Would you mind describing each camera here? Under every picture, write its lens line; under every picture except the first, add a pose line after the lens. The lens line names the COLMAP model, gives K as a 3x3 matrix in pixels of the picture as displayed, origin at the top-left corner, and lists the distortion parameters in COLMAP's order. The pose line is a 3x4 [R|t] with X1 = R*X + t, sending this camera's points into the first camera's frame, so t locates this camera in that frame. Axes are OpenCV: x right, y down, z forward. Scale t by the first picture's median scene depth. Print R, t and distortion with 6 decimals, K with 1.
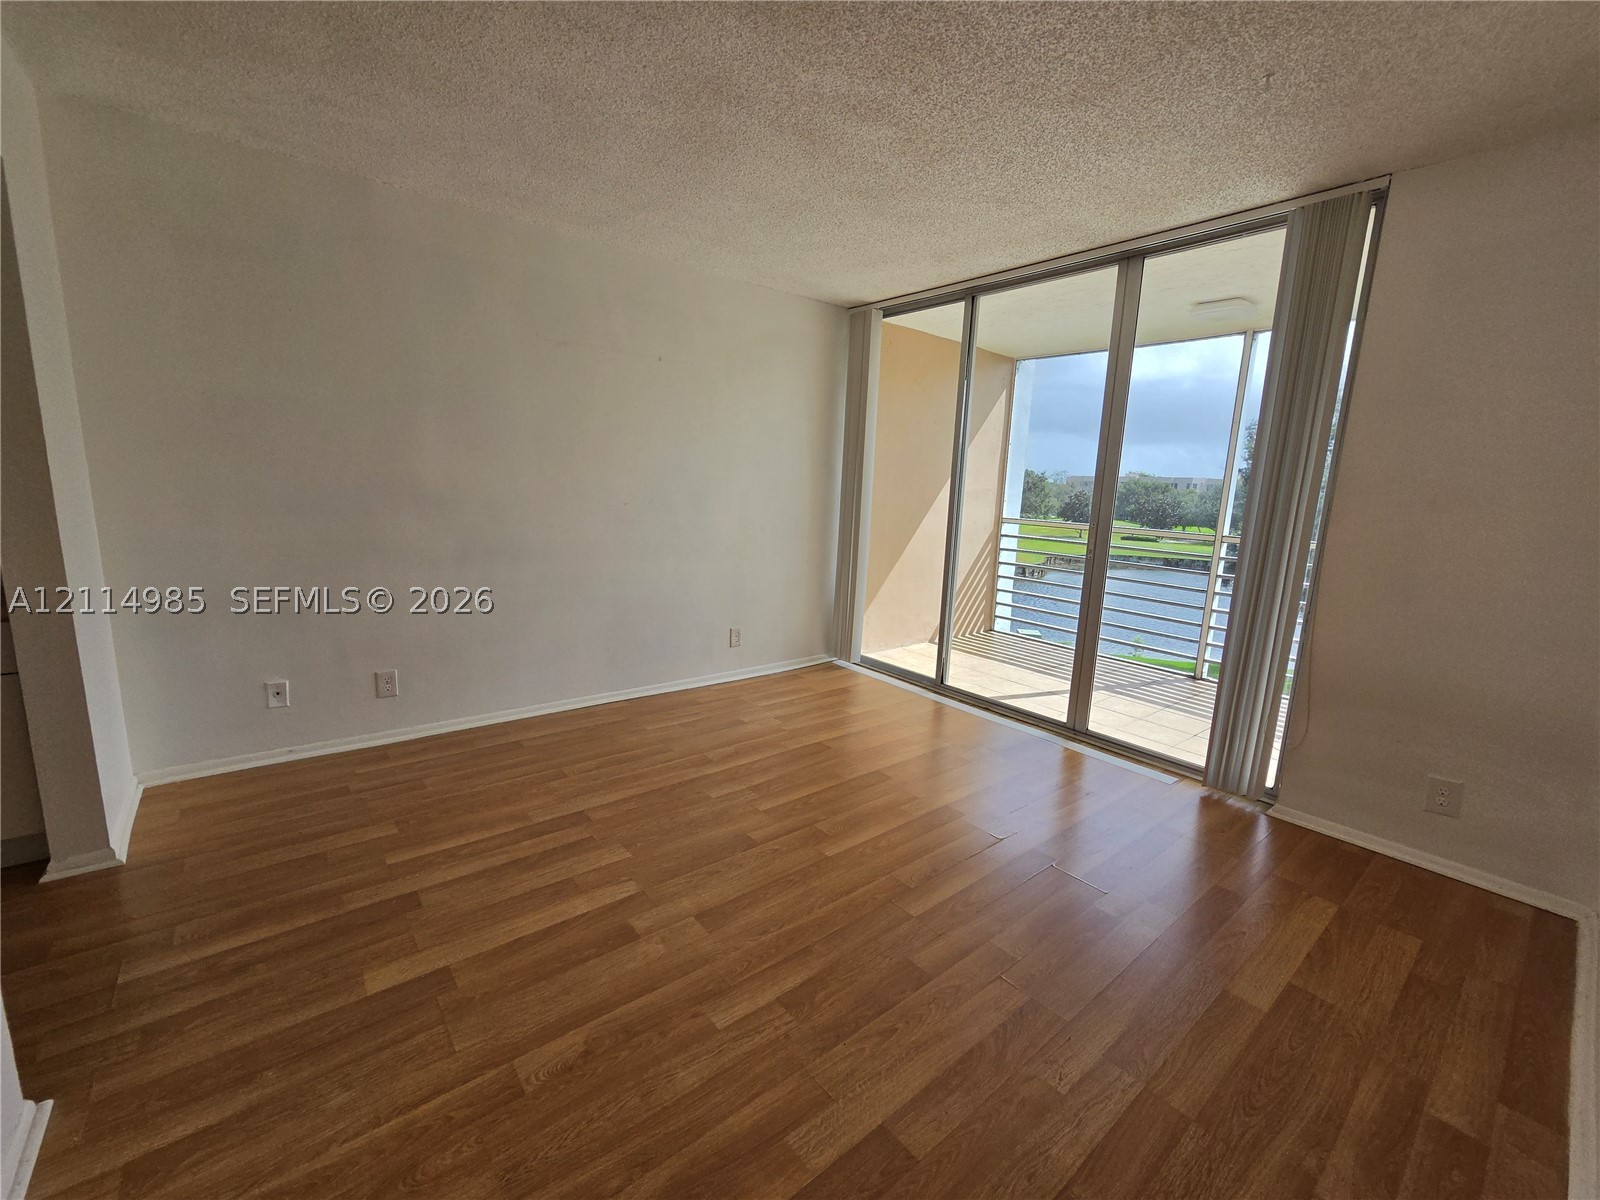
lens RADIAL K [[652.3, 0, 809.8], [0, 652.3, 599.4], [0, 0, 1]] dist [-0.000292, -0.000264]
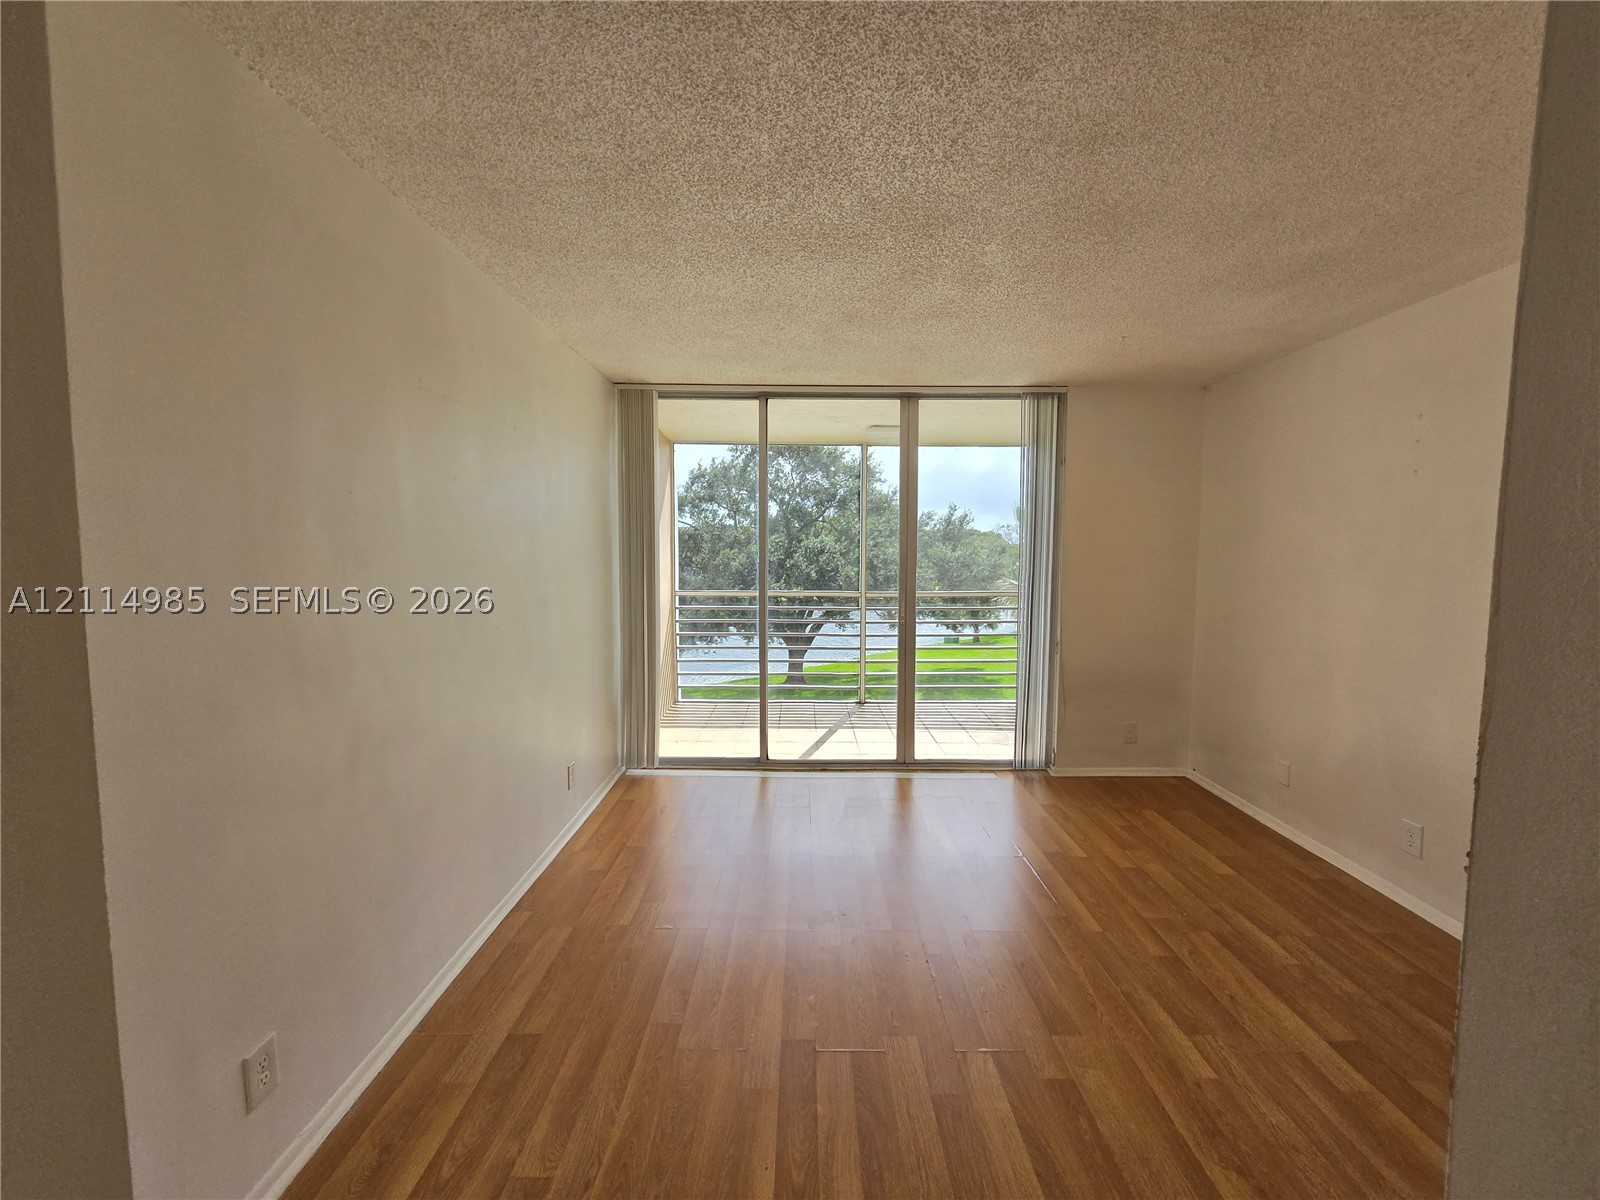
lens RADIAL K [[654.6, 0, 801.2], [0, 654.6, 600.8], [0, 0, 1]] dist [0.000221, 0.000097]
pose [[0.644859, -0.098436, 0.757936, -0.637432], [0.157687, 0.987471, -0.005915, -0.127452], [-0.747858, 0.123331, 0.652302, 0.314912]]
